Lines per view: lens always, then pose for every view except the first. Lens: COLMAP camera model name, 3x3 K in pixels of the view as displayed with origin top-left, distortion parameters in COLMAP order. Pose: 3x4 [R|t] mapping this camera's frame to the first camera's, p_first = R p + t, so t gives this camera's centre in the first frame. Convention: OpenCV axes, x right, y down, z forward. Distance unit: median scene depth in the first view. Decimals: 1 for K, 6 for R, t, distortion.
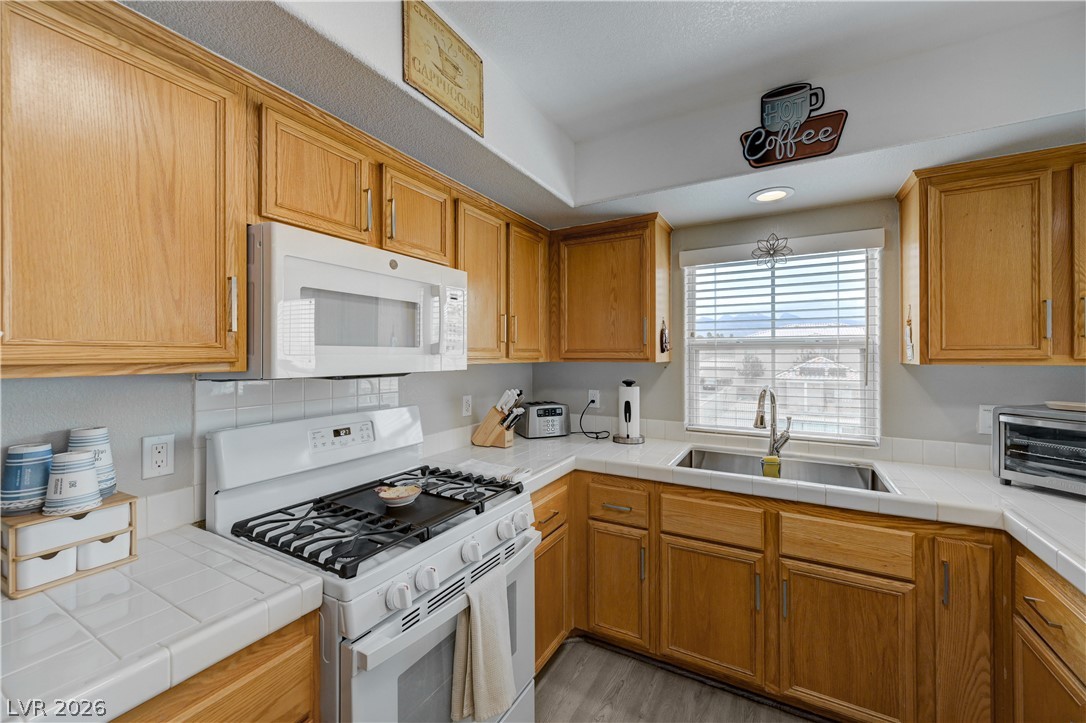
lens RADIAL K [[428.5, 0, 547.1], [0, 428.5, 354.4], [0, 0, 1]] dist [0.002035, 0.000363]
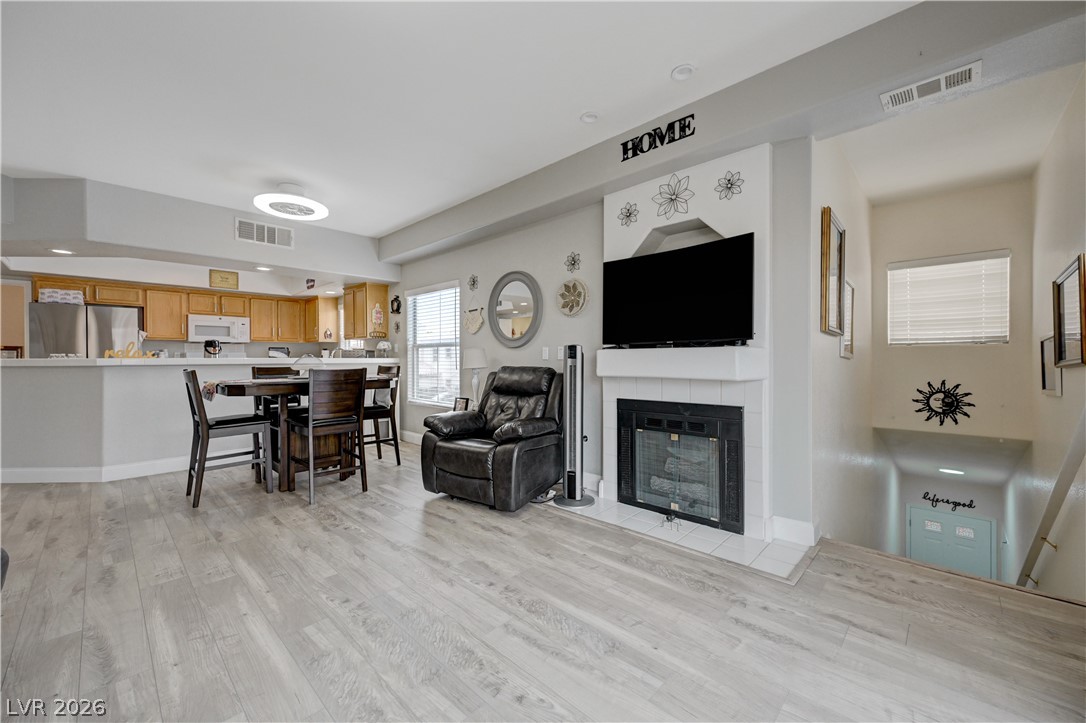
lens RADIAL K [[426.5, 0, 545.9], [0, 426.5, 358.4], [0, 0, 1]] dist [0.001667, 0.000128]
pose [[0.968775, -0.000012, -0.247940, 3.532917], [0.000830, 0.999995, 0.003195, 0.177392], [0.247938, -0.003301, 0.968770, -2.199160]]
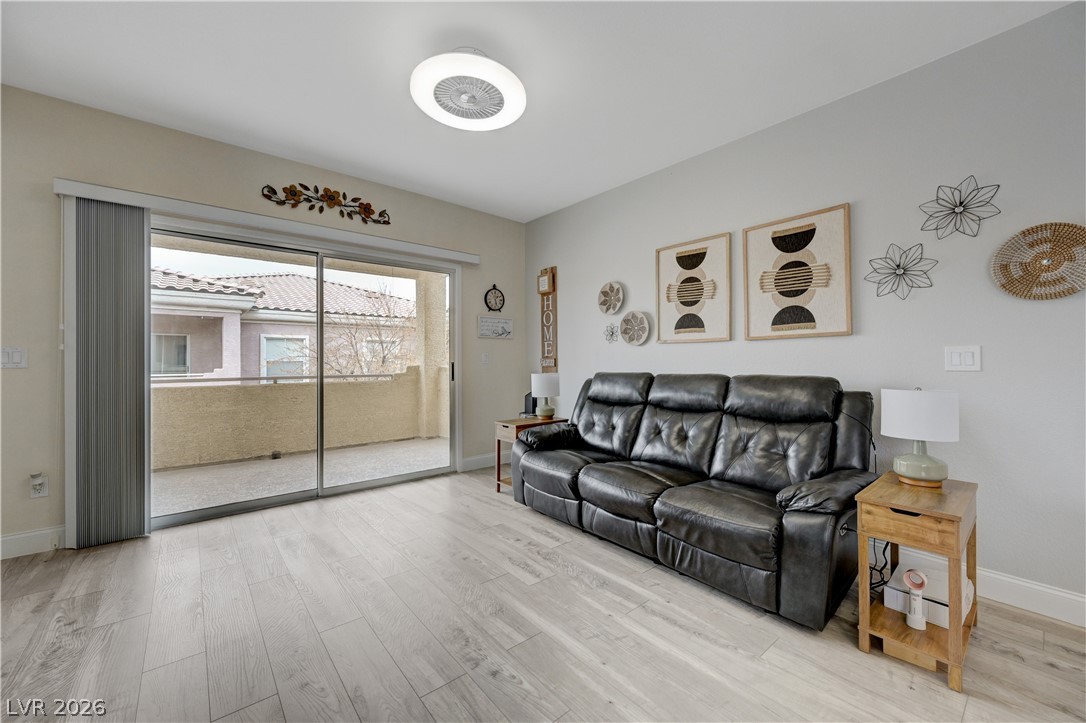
lens RADIAL K [[426.5, 0, 545.9], [0, 426.5, 358.4], [0, 0, 1]] dist [0.001667, 0.000128]
pose [[-0.936209, 0.005406, 0.351402, 2.292872], [0.002874, 0.999966, -0.007726, 0.170715], [-0.351432, -0.006223, -0.936193, -0.391393]]
